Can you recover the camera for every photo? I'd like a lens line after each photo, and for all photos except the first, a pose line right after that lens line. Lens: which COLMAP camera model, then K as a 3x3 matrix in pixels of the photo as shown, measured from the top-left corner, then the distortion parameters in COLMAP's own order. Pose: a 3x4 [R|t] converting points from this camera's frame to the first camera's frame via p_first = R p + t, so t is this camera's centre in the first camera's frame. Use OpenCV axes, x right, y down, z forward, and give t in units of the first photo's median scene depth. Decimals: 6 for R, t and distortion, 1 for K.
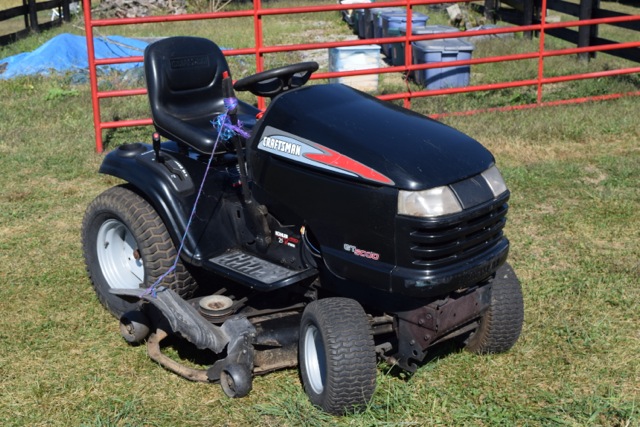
lens RADIAL K [[949.3, 0, 319.1], [0, 949.3, 217.1], [0, 0, 1]] dist [0.007266, 0.000000]
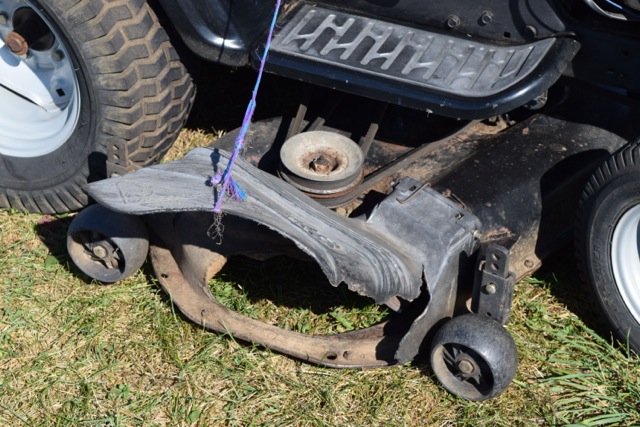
lens RADIAL K [[1446.5, 0, 320.7], [0, 1446.5, 213.9], [0, 0, 1]] dist [0.090901, 0.000000]
pose [[0.937266, -0.204064, 0.282647, -0.306297], [0.101088, 0.935029, 0.339857, -0.101359], [-0.333636, -0.289964, 0.896999, 0.473062]]
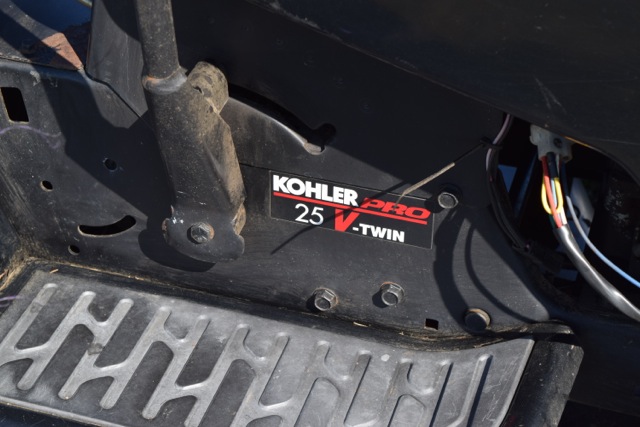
lens RADIAL K [[1446.5, 0, 322.1], [0, 1446.5, 216.9], [0, 0, 1]] dist [0.090901, 0.000000]
pose [[0.891523, -0.258818, 0.371753, -0.163547], [0.128703, 0.931599, 0.339938, -0.084838], [-0.434307, -0.255217, 0.863853, 0.790298]]
